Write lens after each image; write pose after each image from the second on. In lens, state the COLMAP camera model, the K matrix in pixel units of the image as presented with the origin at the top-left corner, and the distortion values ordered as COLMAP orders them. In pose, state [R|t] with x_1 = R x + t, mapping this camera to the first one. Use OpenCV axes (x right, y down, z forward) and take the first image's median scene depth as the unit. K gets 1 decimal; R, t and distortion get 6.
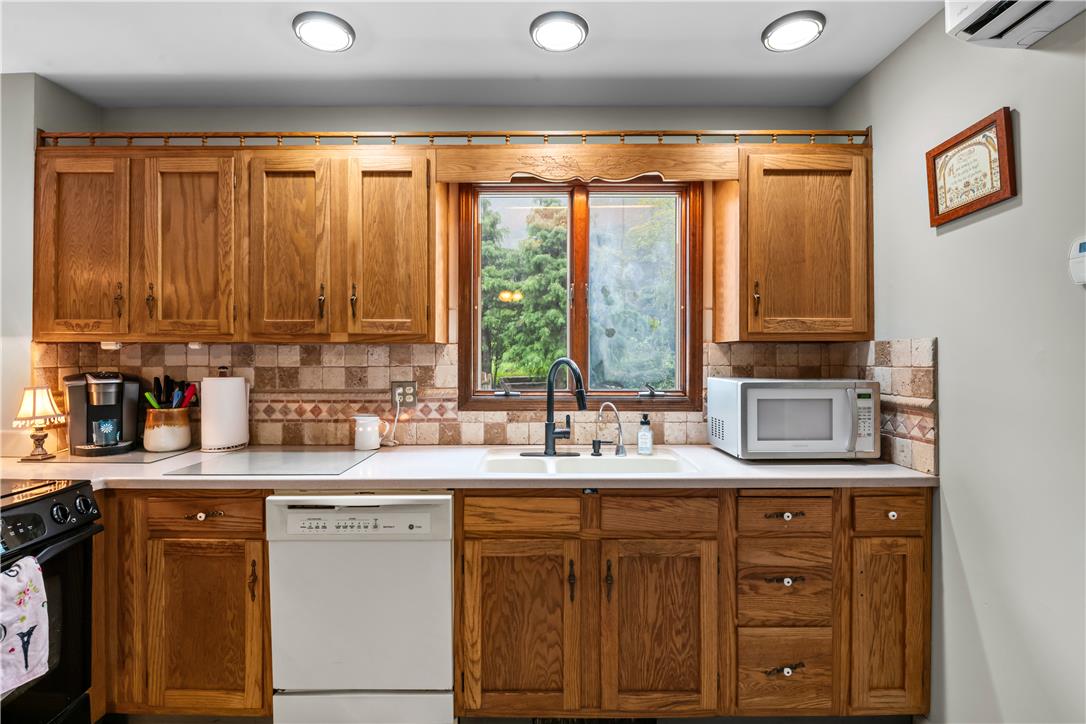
lens RADIAL K [[522.9, 0, 537.4], [0, 522.9, 355.4], [0, 0, 1]] dist [-0.002820, -0.007075]
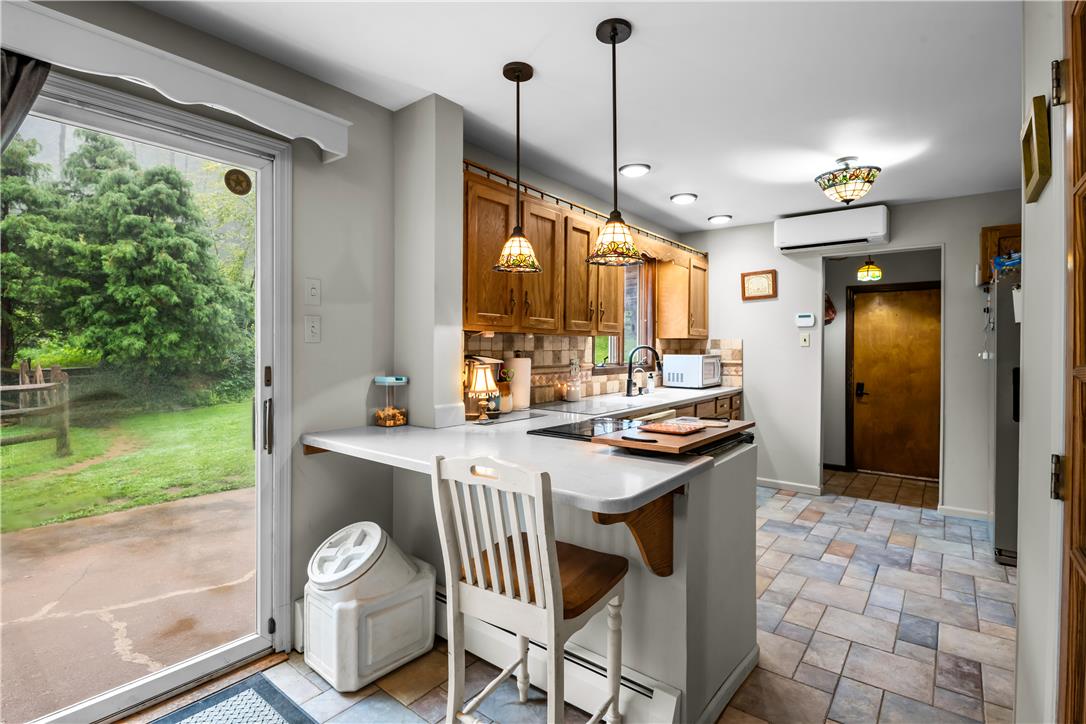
lens RADIAL K [[522.9, 0, 536.5], [0, 522.9, 351.7], [0, 0, 1]] dist [-0.002820, -0.007075]
pose [[0.615189, -0.005366, 0.788362, -1.841941], [-0.009684, 0.999850, 0.014362, 0.004113], [-0.788320, -0.016470, 0.615045, 0.106813]]
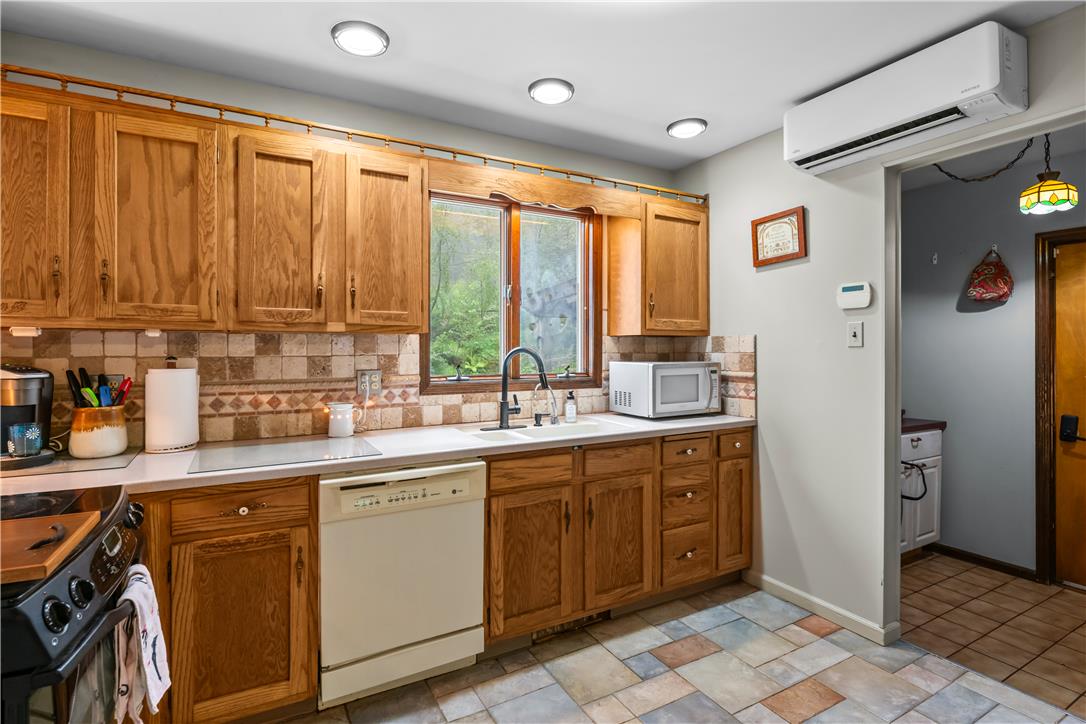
lens RADIAL K [[522.9, 0, 537.7], [0, 522.9, 349.6], [0, 0, 1]] dist [-0.002820, -0.007075]
pose [[0.874345, -0.001841, 0.485302, -0.534676], [-0.001644, 0.999976, 0.006756, 0.002280], [-0.485303, -0.006704, 0.874321, -0.090528]]
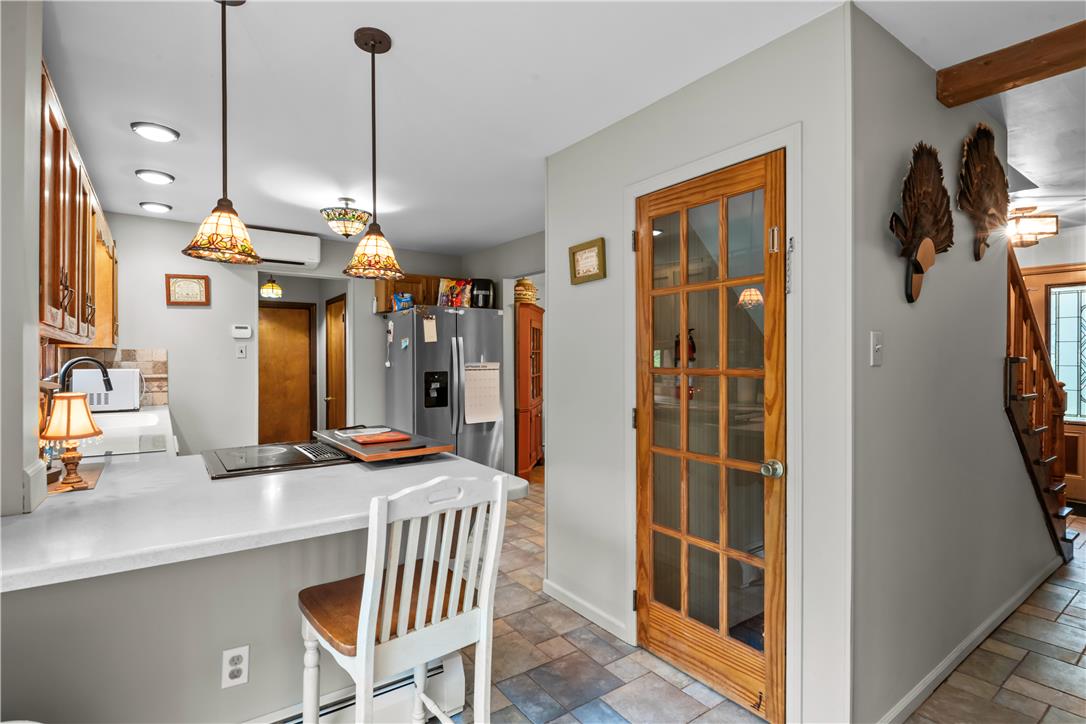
lens RADIAL K [[522.9, 0, 535.5], [0, 522.9, 357.9], [0, 0, 1]] dist [-0.002820, -0.007075]
pose [[-0.590096, -0.000150, 0.807333, -1.919229], [-0.006645, 0.999967, -0.004671, 0.005211], [-0.807306, -0.008121, -0.590078, 0.881825]]
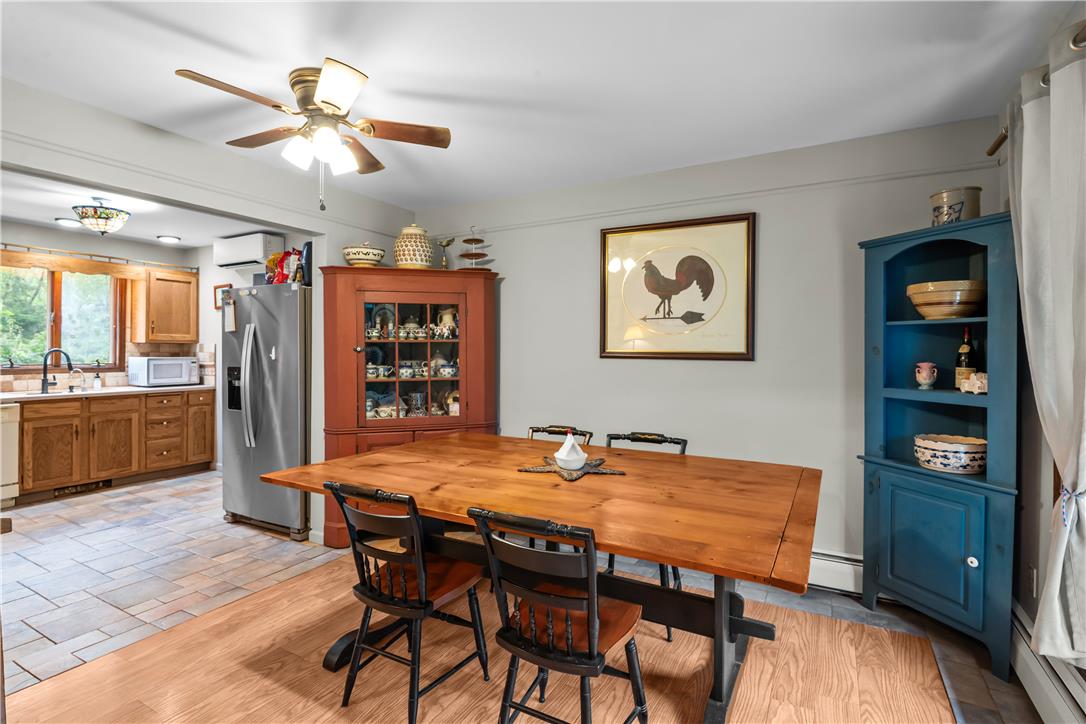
lens RADIAL K [[522.9, 0, 535.8], [0, 522.9, 351.2], [0, 0, 1]] dist [-0.002820, -0.007075]
pose [[0.482237, 0.002162, 0.876038, -0.953074], [-0.012708, 0.999909, 0.004528, -0.022198], [-0.875949, -0.013317, 0.482220, -1.966845]]
